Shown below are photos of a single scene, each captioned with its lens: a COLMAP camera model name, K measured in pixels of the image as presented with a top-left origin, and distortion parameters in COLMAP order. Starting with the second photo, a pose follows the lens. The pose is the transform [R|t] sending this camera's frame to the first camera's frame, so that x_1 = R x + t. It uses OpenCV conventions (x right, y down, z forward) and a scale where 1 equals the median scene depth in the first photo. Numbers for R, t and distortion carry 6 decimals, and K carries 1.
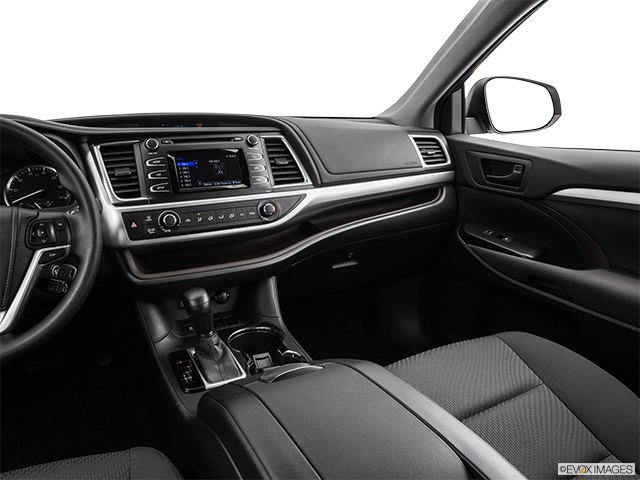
lens RADIAL K [[497.5, 0, 325.3], [0, 497.5, 228.7], [0, 0, 1]] dist [-0.114440, 0.038299]
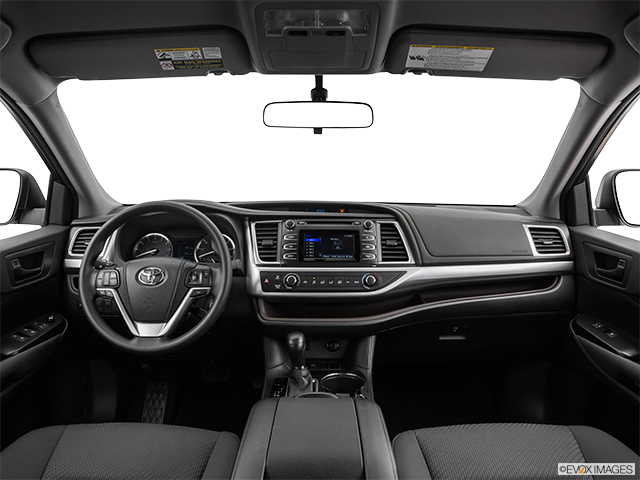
lens RADIAL K [[497.5, 0, 319.1], [0, 497.5, 241.1], [0, 0, 1]] dist [-0.114440, 0.038299]
pose [[0.868391, 0.060318, -0.492197, 0.362635], [-0.119432, 0.988796, -0.089541, -0.008988], [0.481282, 0.136541, 0.865866, -0.145983]]
